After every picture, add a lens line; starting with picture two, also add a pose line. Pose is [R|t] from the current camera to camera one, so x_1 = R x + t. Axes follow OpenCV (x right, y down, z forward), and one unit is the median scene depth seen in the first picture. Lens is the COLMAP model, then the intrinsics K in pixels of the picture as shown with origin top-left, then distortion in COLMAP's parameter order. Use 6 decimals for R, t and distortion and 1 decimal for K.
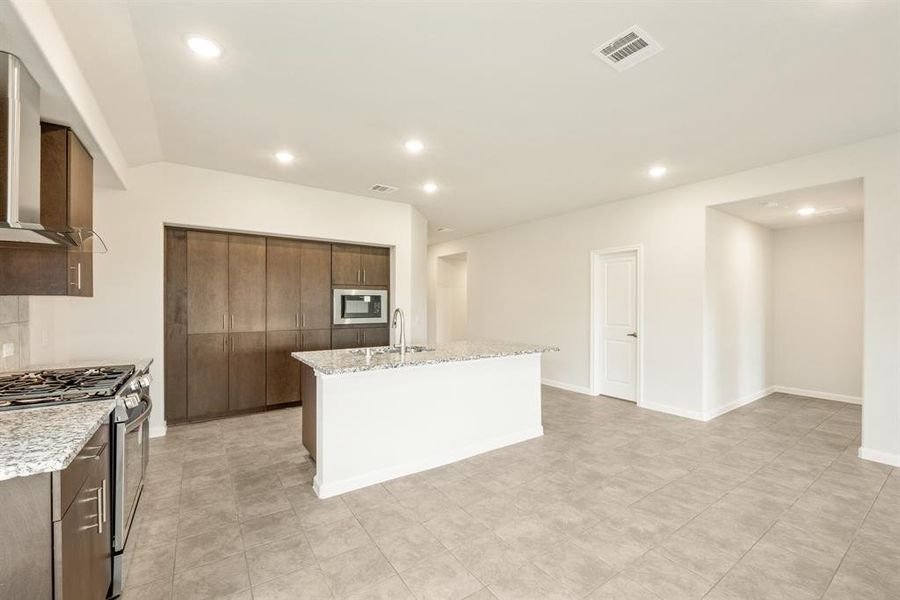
lens RADIAL K [[363.9, 0, 452.2], [0, 363.9, 304.6], [0, 0, 1]] dist [0.000663, 0.000717]
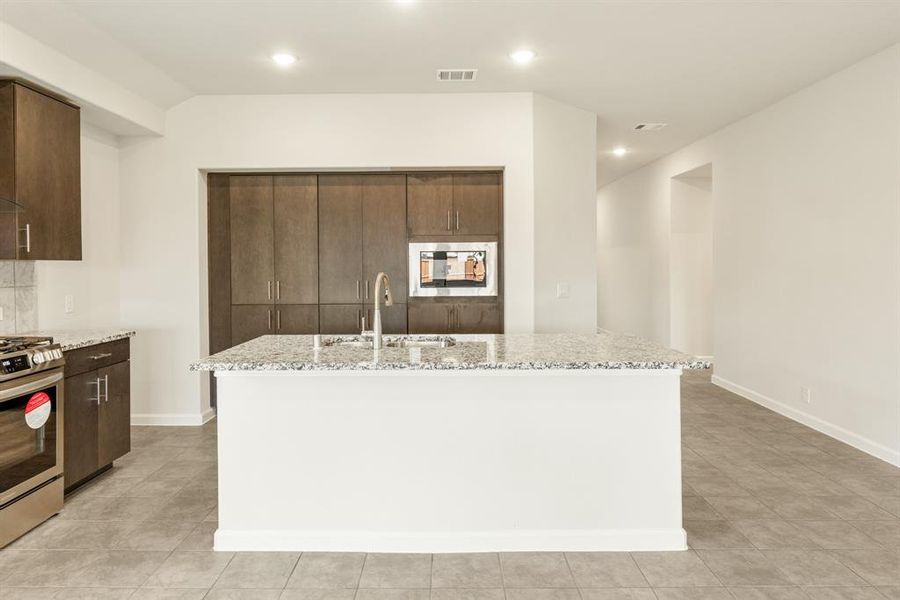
lens RADIAL K [[574.1, 0, 448.0], [0, 574.1, 272.6], [0, 0, 1]] dist [-0.000885, -0.000250]
pose [[0.820350, -0.001122, -0.571861, 0.373690], [0.007891, 0.999925, 0.009357, 0.002110], [0.571807, -0.012188, 0.820298, 0.222612]]
